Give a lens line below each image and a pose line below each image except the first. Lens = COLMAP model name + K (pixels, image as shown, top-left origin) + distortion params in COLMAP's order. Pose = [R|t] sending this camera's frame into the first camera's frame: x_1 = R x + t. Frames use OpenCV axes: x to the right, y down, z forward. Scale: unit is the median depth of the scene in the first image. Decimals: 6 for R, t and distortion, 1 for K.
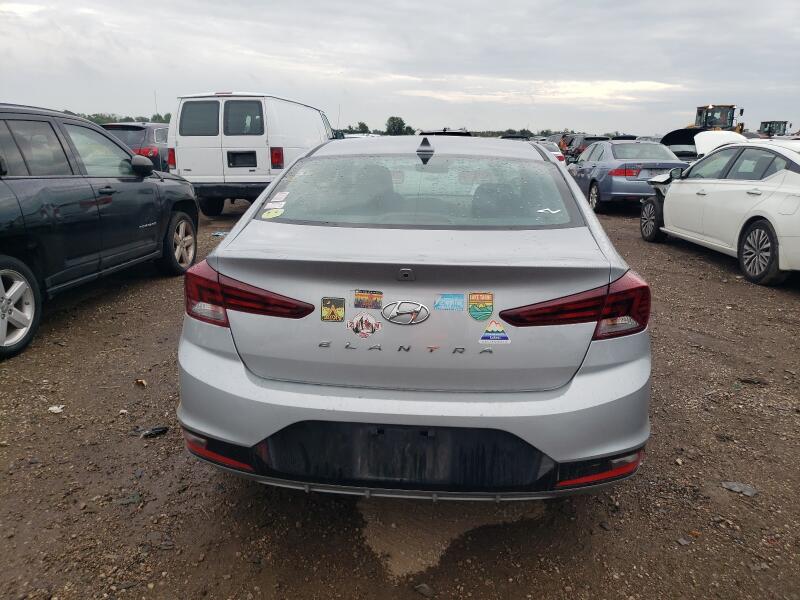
lens RADIAL K [[640.3, 0, 400.0], [0, 640.3, 300.0], [0, 0, 1]] dist [0.014416, -0.006076]
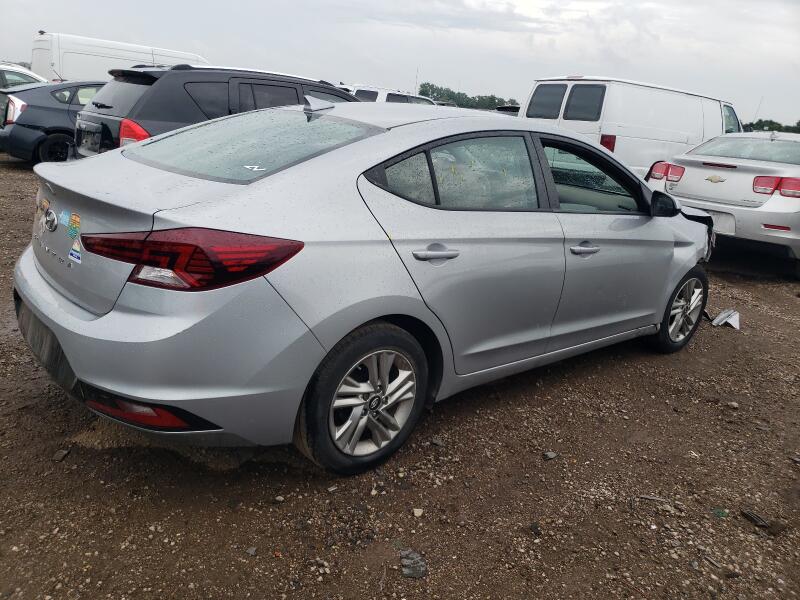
lens RADIAL K [[640.3, 0, 400.0], [0, 640.3, 300.0], [0, 0, 1]] dist [0.014416, -0.006076]
pose [[0.714316, 0.247231, -0.654698, 0.269365], [-0.241421, 0.965144, 0.101058, -0.024385], [0.656863, 0.085871, 0.749105, 0.108457]]
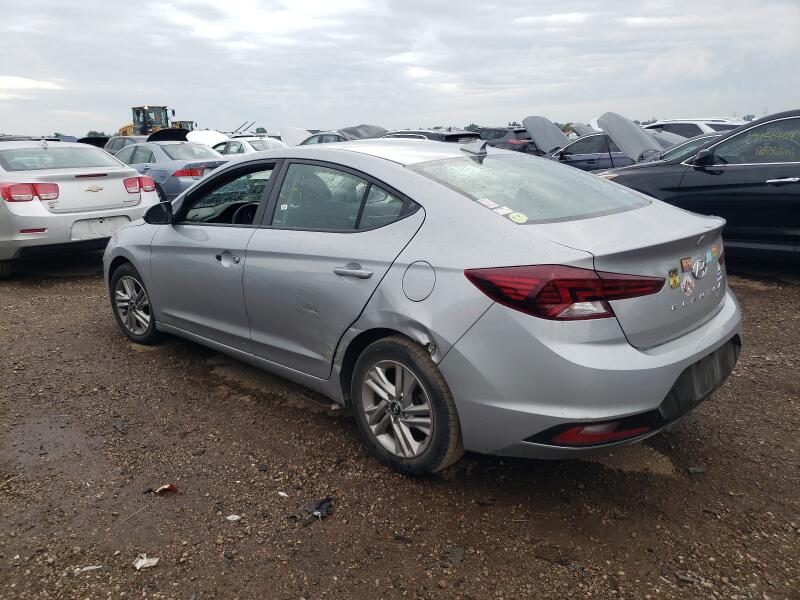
lens RADIAL K [[640.3, 0, 400.0], [0, 640.3, 300.0], [0, 0, 1]] dist [0.014416, -0.006076]
pose [[0.630694, -0.211456, 0.746667, -0.303863], [0.210551, 0.972697, 0.097619, -0.039307], [-0.746923, 0.095644, 0.657996, 0.124599]]
